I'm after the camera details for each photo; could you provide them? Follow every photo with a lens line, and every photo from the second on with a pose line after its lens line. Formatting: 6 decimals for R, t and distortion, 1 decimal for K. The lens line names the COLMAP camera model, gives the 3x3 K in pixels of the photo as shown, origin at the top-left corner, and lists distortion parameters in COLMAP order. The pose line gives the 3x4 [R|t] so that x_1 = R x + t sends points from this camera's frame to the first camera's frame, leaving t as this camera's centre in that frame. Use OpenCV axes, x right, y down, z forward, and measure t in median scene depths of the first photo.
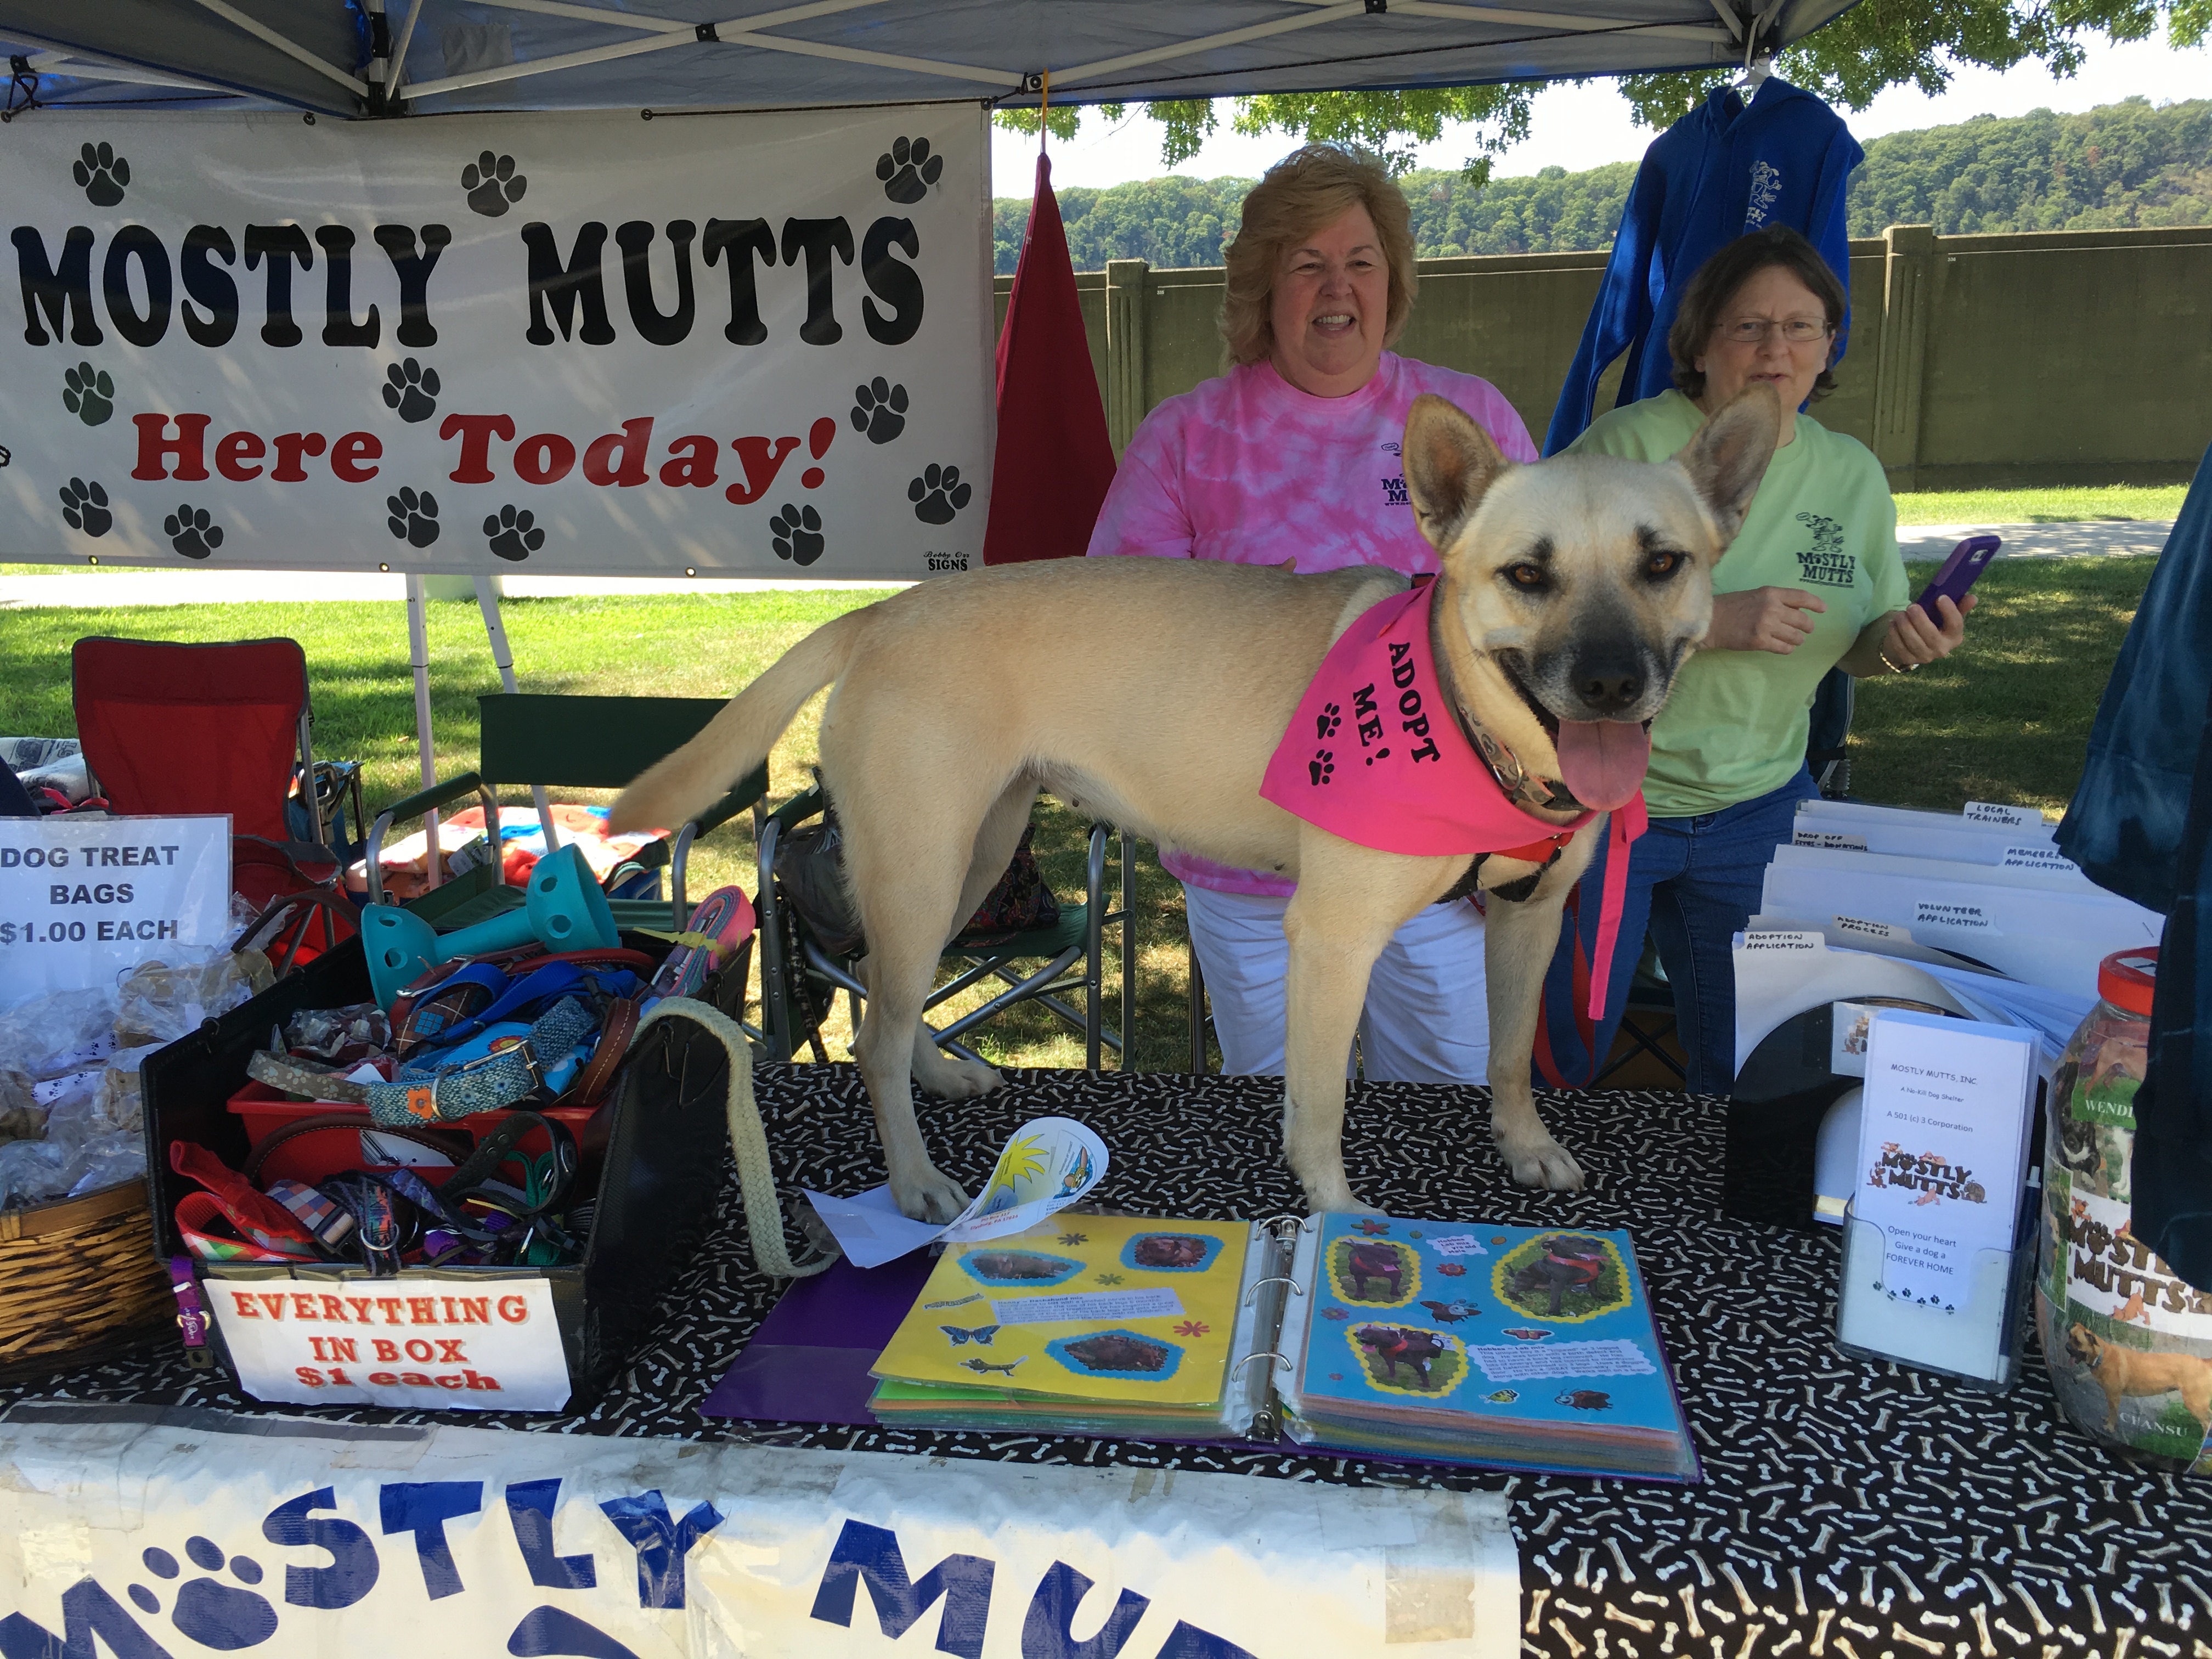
lens RADIAL K [[1866.7, 0, 1163.8], [0, 1866.7, 880.3], [0, 0, 1]] dist [0.054176, -0.087049]
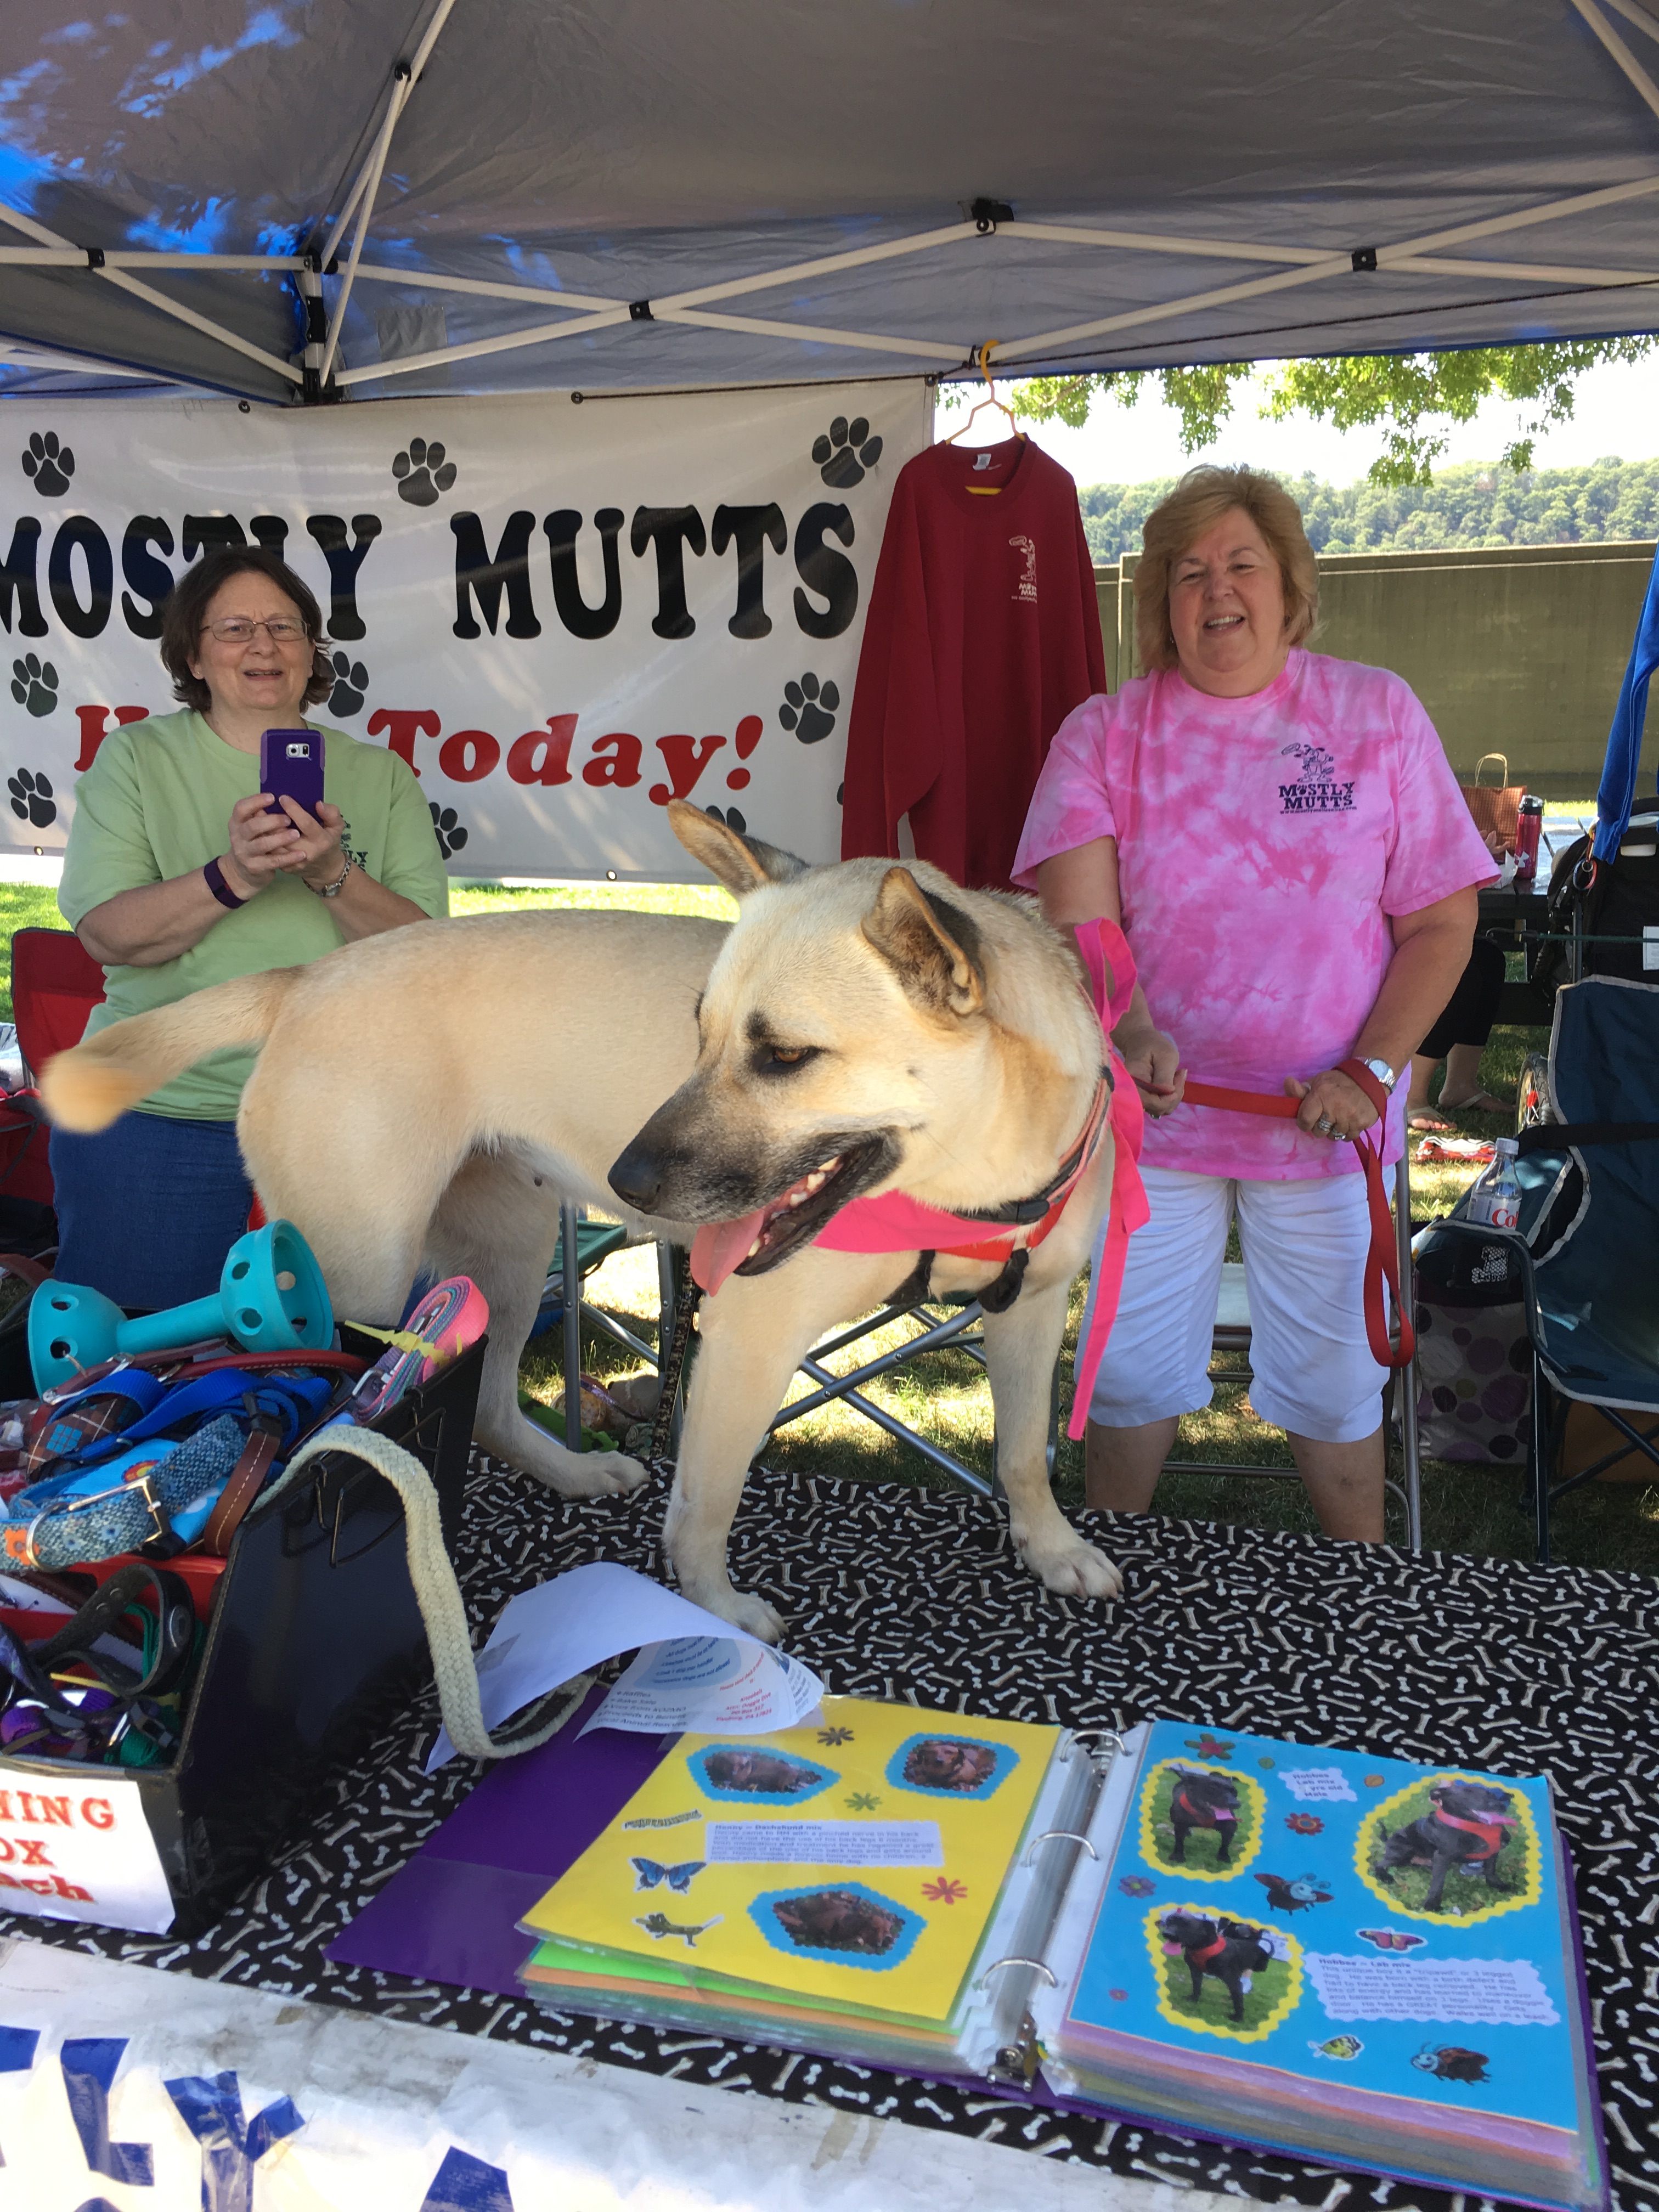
lens RADIAL K [[1866.7, 0, 896.2], [0, 1866.7, 1138.5], [0, 0, 1]] dist [0.054176, -0.087049]
pose [[0.988449, 0.041622, -0.145729, 0.072890], [-0.044179, 0.998921, -0.014352, -0.048361], [0.144975, 0.020624, 0.989220, 0.168024]]
